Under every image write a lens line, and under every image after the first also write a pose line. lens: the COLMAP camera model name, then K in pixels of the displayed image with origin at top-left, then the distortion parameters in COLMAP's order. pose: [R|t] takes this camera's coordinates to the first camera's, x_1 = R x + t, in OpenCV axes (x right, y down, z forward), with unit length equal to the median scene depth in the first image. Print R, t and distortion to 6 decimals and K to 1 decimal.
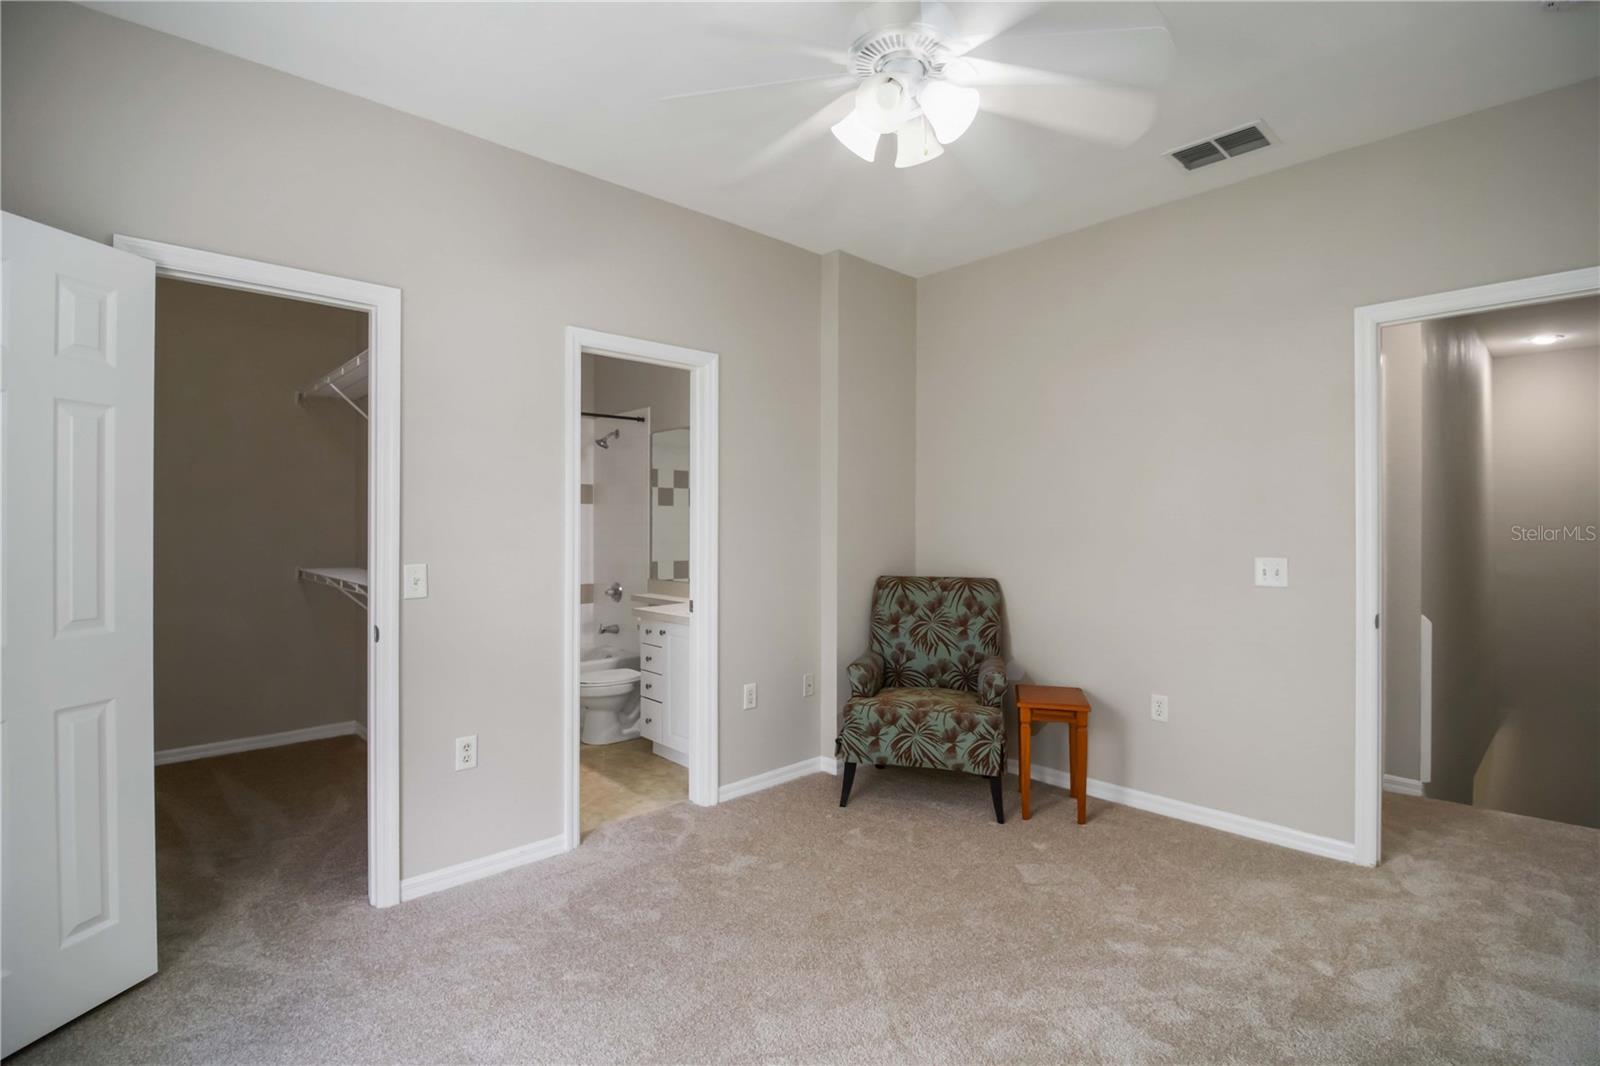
lens RADIAL K [[748.3, 0, 802.3], [0, 748.3, 526.9], [0, 0, 1]] dist [-0.007328, -0.007199]
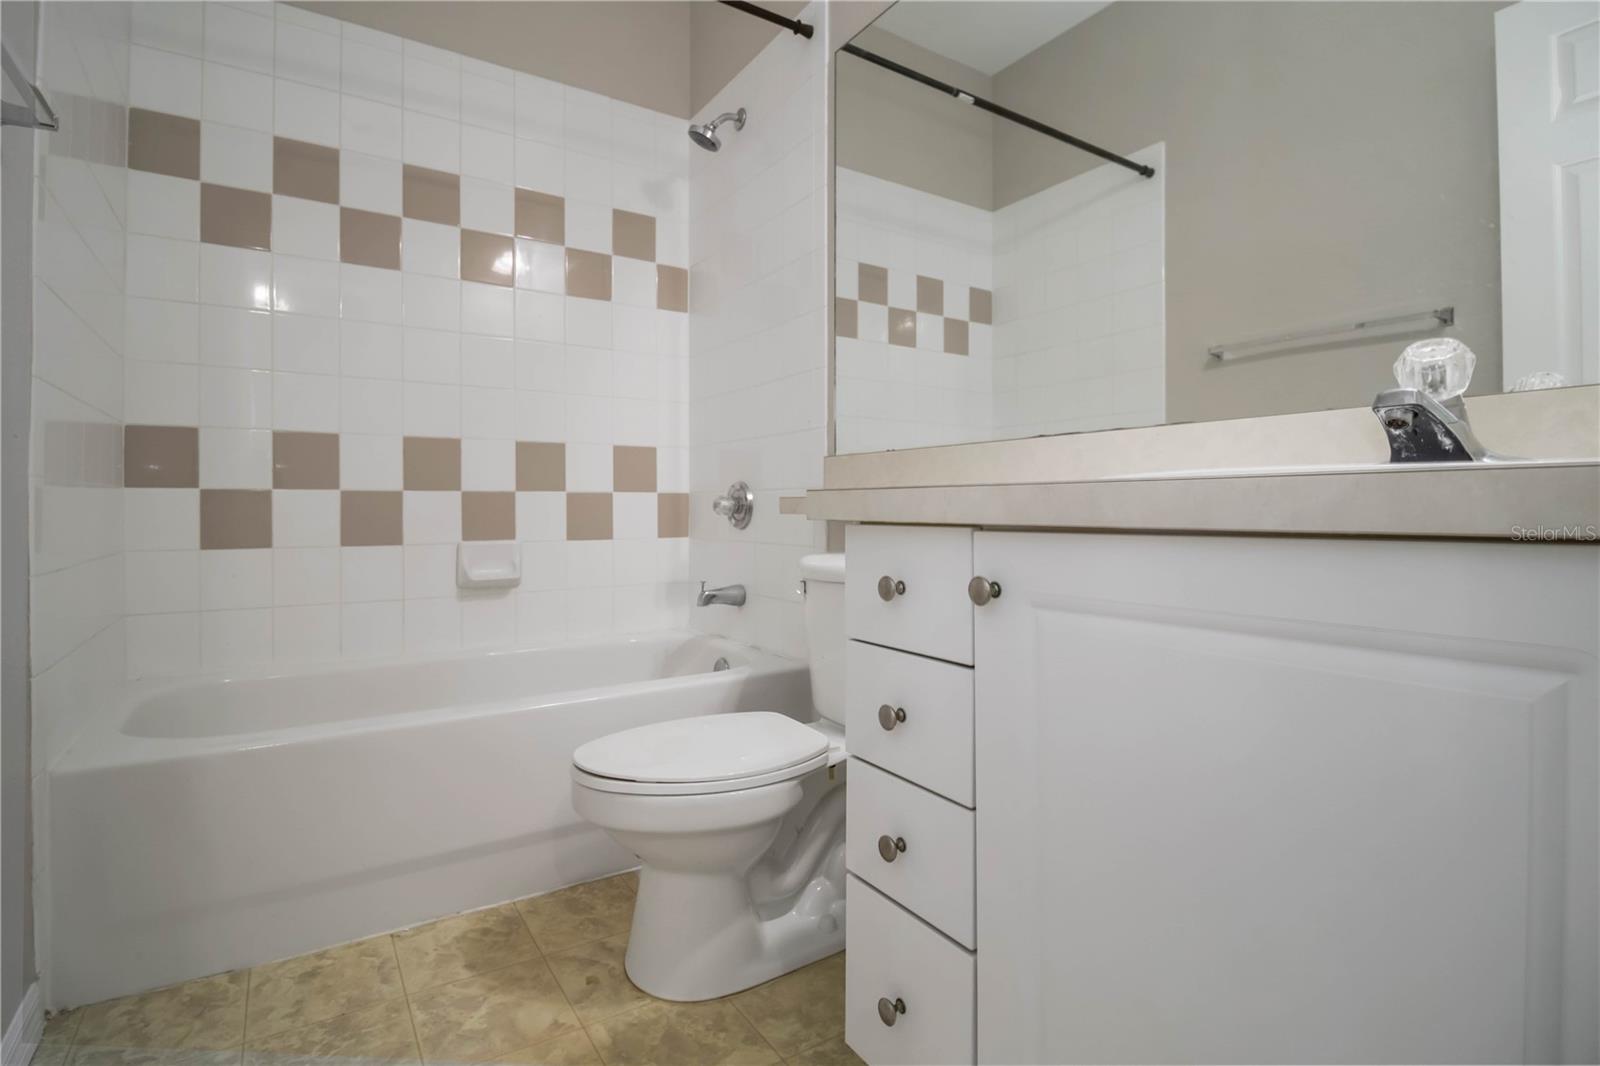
lens RADIAL K [[748.3, 0, 799.7], [0, 748.3, 523.6], [0, 0, 1]] dist [-0.007328, -0.007199]
pose [[0.986961, 0.001432, -0.160952, -0.155933], [0.001564, 0.999828, 0.018484, 0.093205], [0.160951, -0.018494, 0.986789, 0.623233]]
